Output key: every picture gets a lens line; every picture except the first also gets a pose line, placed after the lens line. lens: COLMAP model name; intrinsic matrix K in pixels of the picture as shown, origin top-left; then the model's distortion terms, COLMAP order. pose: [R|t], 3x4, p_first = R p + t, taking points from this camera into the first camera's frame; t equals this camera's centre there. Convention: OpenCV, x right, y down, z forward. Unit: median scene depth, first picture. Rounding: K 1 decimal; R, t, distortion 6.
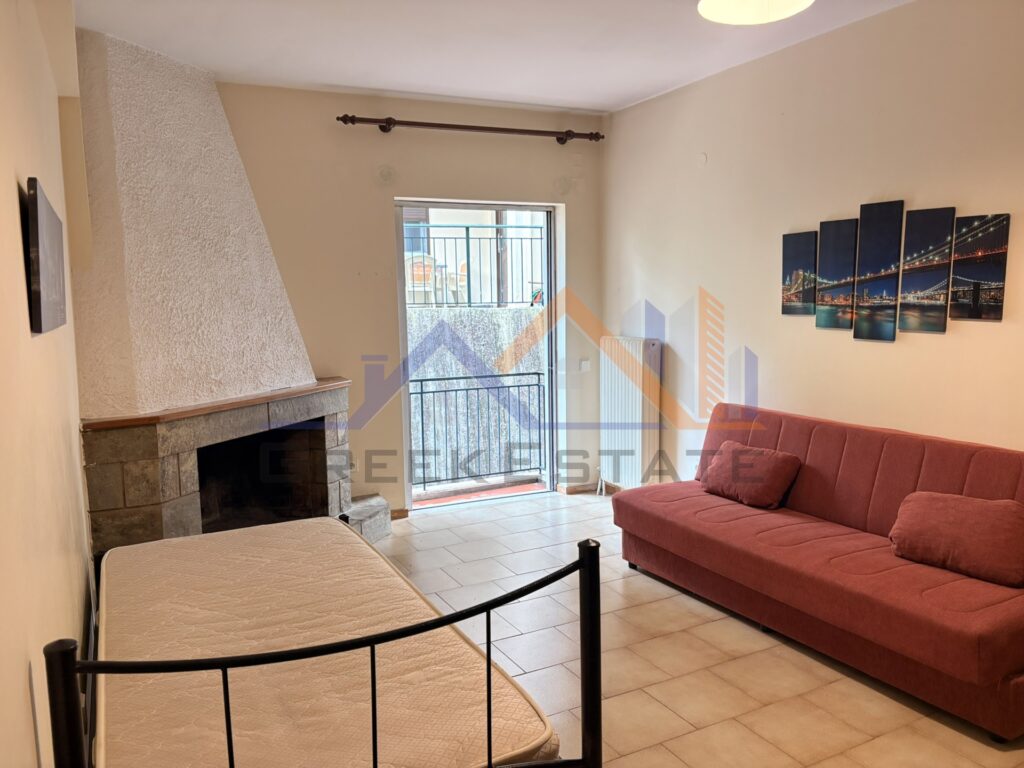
lens RADIAL K [[776.6, 0, 503.8], [0, 776.6, 389.3], [0, 0, 1]] dist [0.026368, -0.014866]
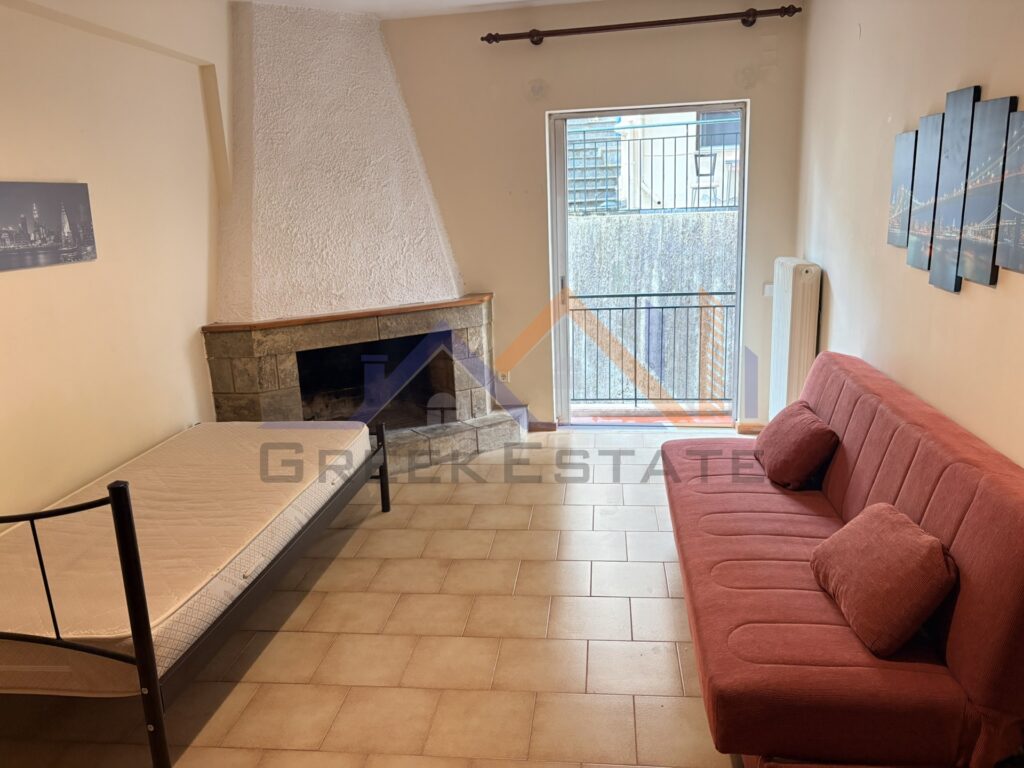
lens RADIAL K [[776.6, 0, 511.6], [0, 776.6, 384.6], [0, 0, 1]] dist [0.026368, -0.014866]
pose [[0.825335, 0.116224, -0.552553, 0.543048], [-0.041398, 0.988408, 0.146066, -0.062952], [0.563124, -0.097679, 0.820579, 0.173656]]
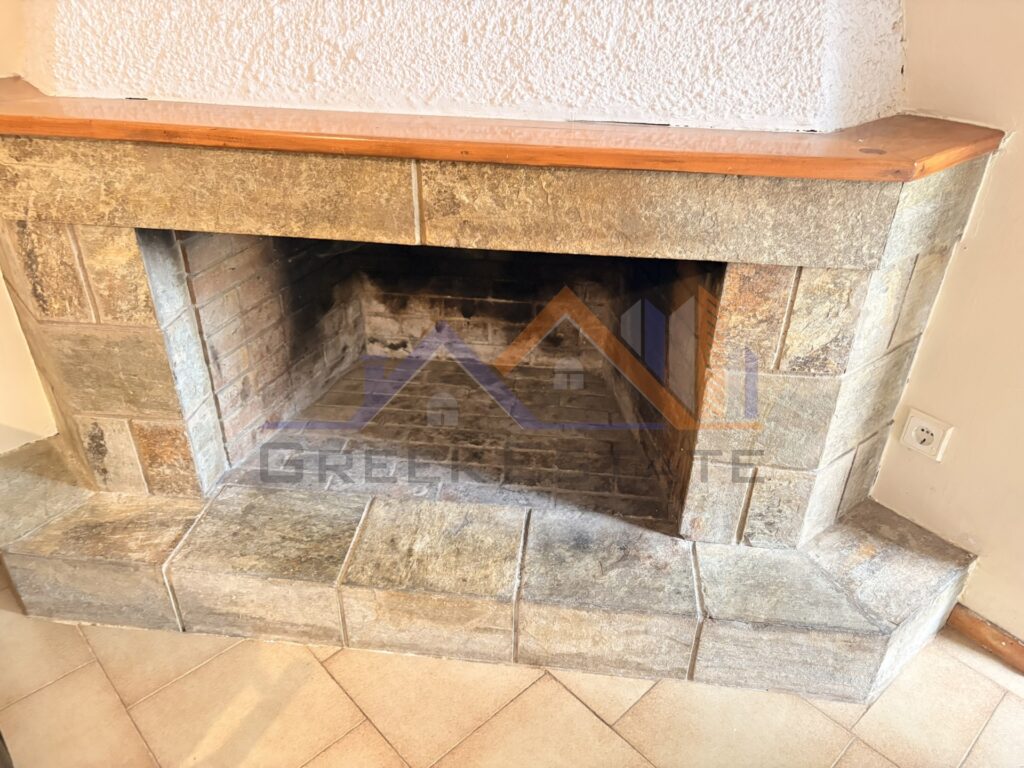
lens RADIAL K [[776.6, 0, 511.9], [0, 776.6, 384.6], [0, 0, 1]] dist [0.026368, -0.014866]
pose [[0.261933, 0.534677, -0.803438, -0.003497], [-0.132801, 0.844553, 0.518743, -0.075454], [0.955905, -0.029178, 0.292222, 1.014351]]
